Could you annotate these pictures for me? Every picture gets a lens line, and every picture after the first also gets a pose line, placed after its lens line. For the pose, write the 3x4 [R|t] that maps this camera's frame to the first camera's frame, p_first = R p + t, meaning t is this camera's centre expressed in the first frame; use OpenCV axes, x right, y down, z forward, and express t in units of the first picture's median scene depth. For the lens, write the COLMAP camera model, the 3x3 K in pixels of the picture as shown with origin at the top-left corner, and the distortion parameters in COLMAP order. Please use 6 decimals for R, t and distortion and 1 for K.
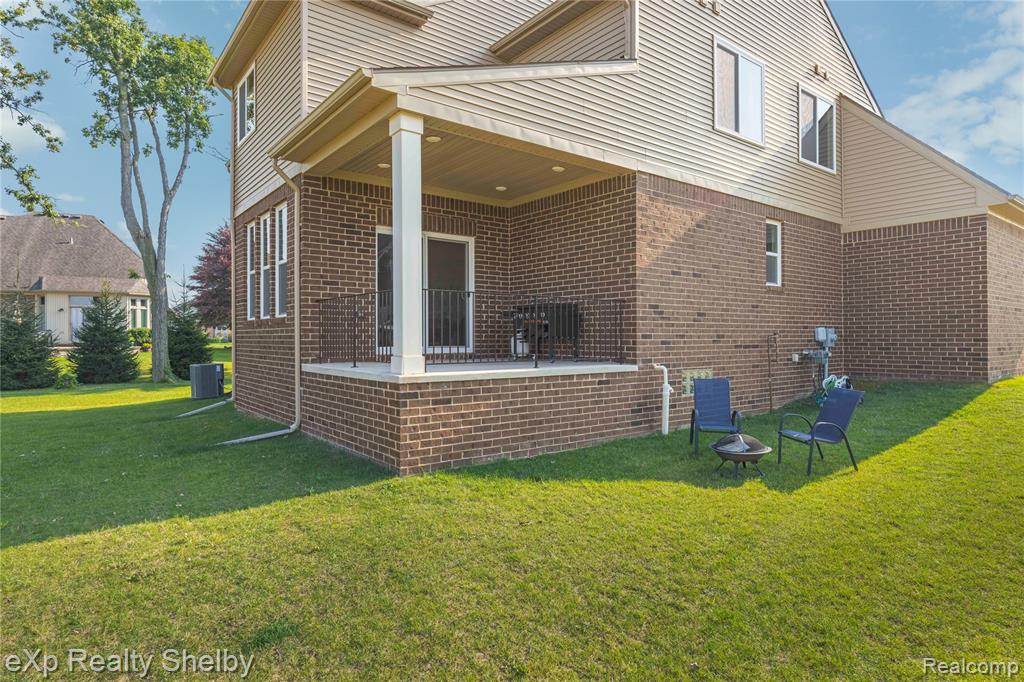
lens RADIAL K [[579.3, 0, 512.0], [0, 579.3, 341.0], [0, 0, 1]] dist [0.000798, -0.000003]
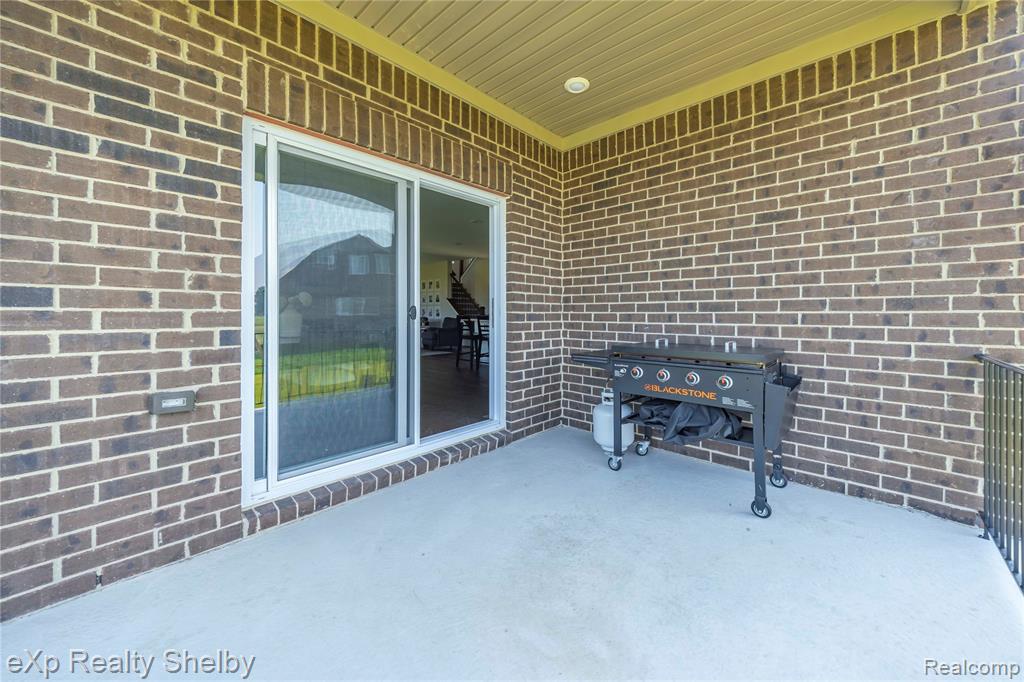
lens RADIAL K [[382.1, 0, 534.9], [0, 382.1, 315.8], [0, 0, 1]] dist [-0.000366, -0.000027]
pose [[0.982894, 0.000851, 0.184172, -0.101035], [-0.000376, 0.999997, -0.002609, -0.076649], [-0.184173, 0.002495, 0.982891, 0.673450]]
